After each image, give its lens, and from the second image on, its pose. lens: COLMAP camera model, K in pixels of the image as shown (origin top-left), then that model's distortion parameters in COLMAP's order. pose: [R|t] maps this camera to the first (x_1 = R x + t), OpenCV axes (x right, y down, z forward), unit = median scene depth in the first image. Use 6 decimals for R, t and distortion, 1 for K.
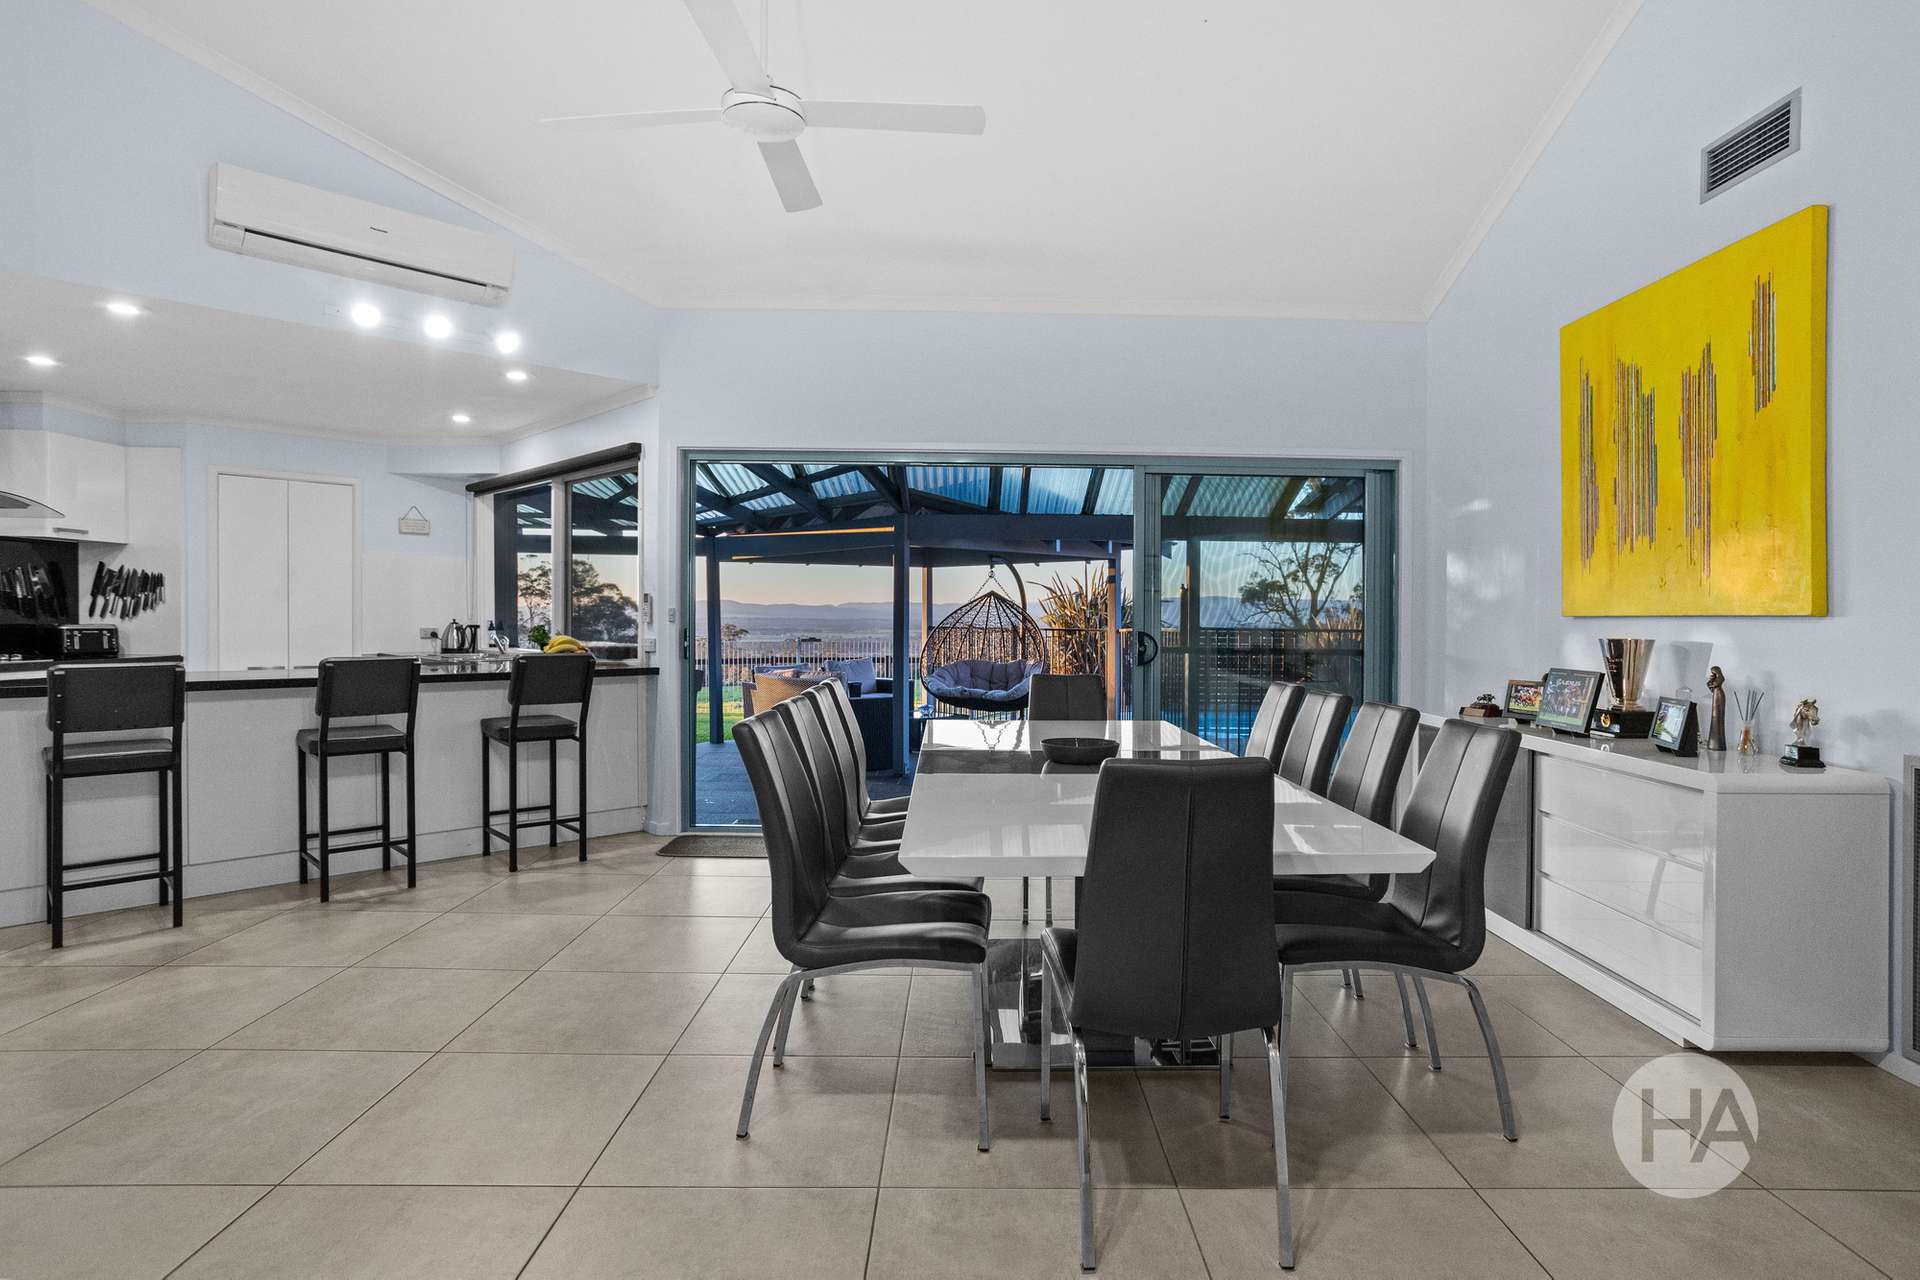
lens RADIAL K [[1001.4, 0, 960.4], [0, 1001.4, 626.9], [0, 0, 1]] dist [0.001129, 0.056265]
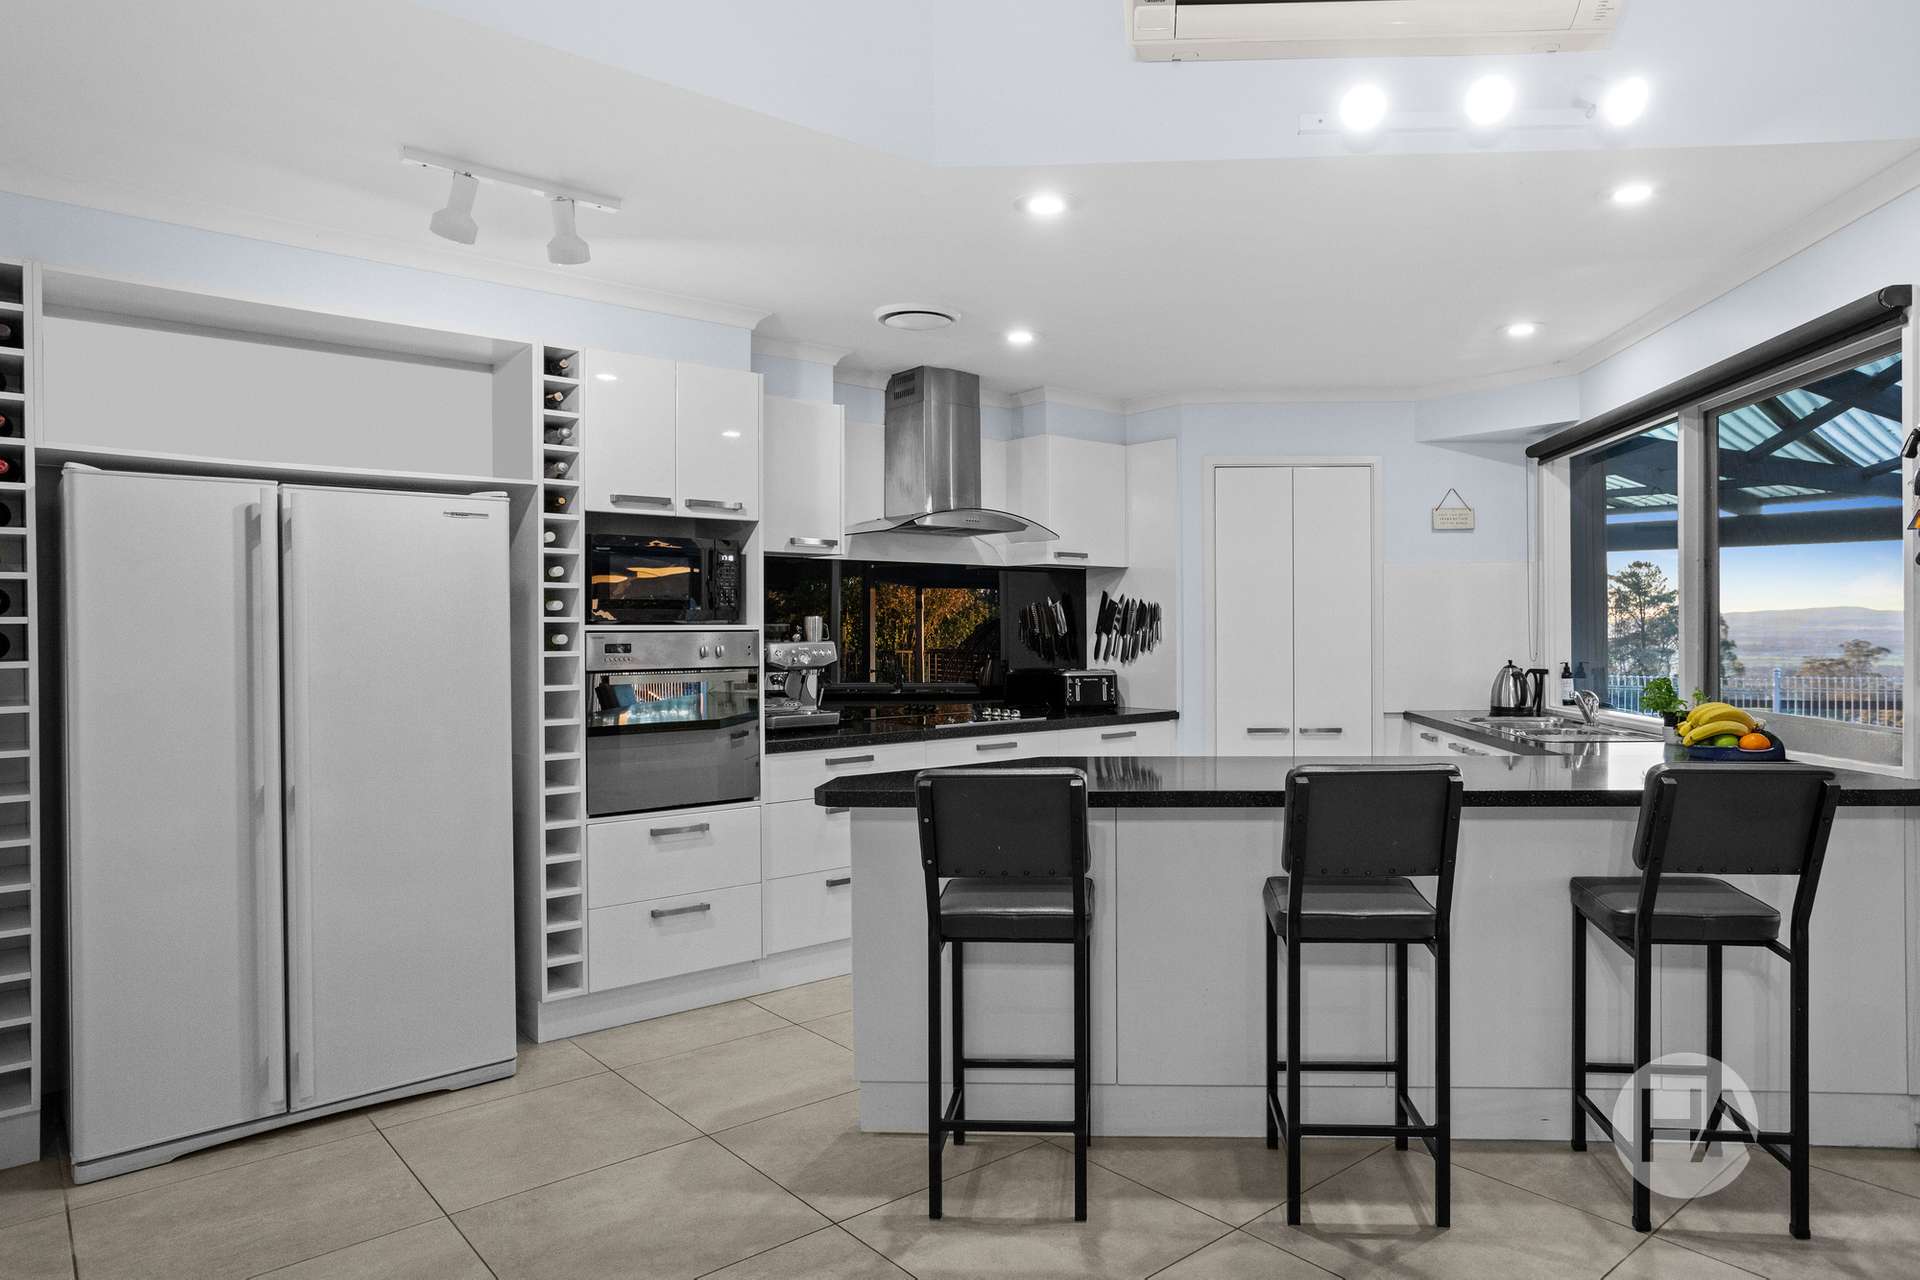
lens RADIAL K [[1197.1, 0, 960.0], [0, 1197.1, 640.0], [0, 0, 1]] dist [-0.101637, 0.057462]
pose [[0.626186, -0.004022, -0.779664, -0.178358], [0.000059, 0.999987, -0.005111, -0.020806], [0.779674, 0.003155, 0.626178, 0.330341]]
